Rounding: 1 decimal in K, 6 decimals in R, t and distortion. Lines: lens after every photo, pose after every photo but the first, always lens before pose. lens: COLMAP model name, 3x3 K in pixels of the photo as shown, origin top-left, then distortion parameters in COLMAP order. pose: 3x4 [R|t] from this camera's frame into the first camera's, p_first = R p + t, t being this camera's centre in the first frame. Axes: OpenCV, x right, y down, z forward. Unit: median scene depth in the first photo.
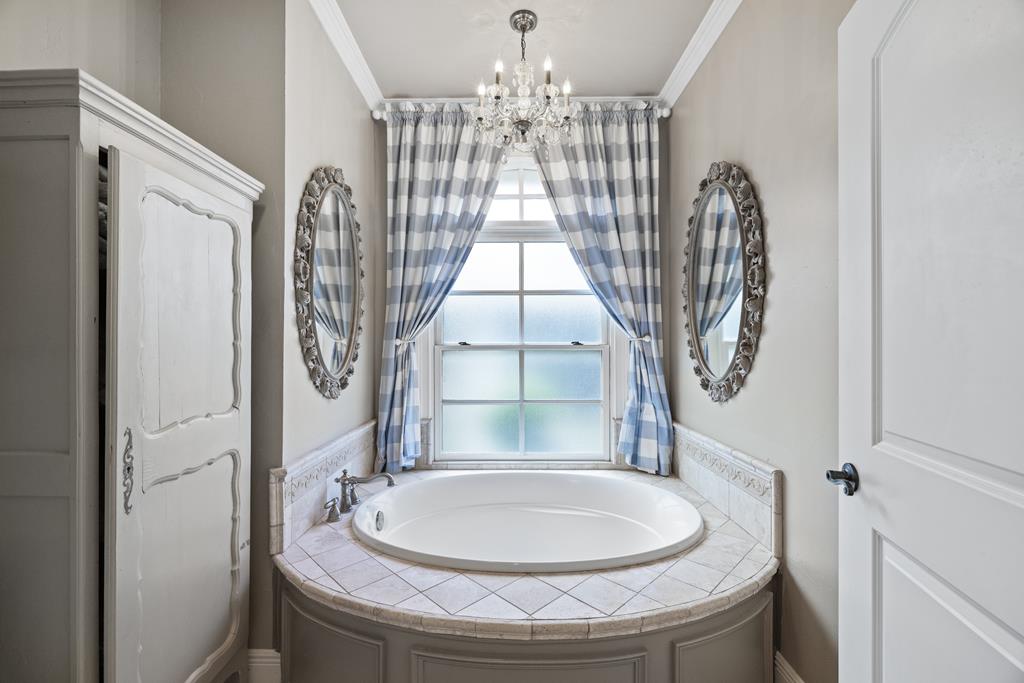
lens RADIAL K [[427.0, 0, 511.1], [0, 427.0, 344.3], [0, 0, 1]] dist [-0.000886, 0.000731]
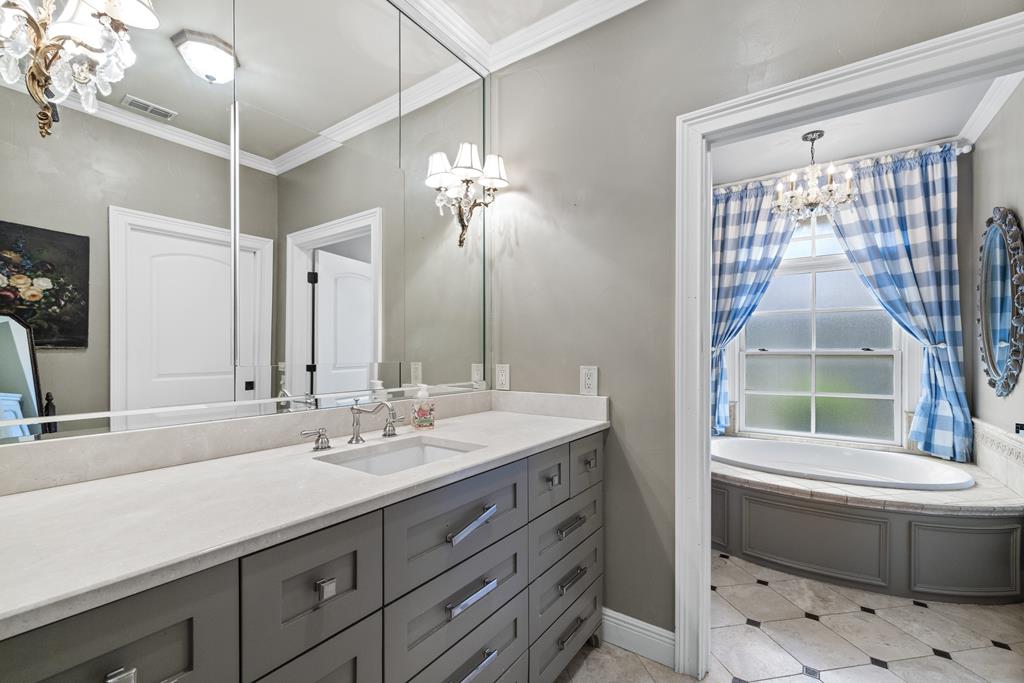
lens RADIAL K [[427.0, 0, 515.3], [0, 427.0, 353.0], [0, 0, 1]] dist [-0.000886, 0.000731]
pose [[0.821318, 0.003077, -0.570463, 0.021801], [0.001792, 0.999967, 0.007974, -0.004356], [0.570468, -0.007572, 0.821285, -0.643050]]
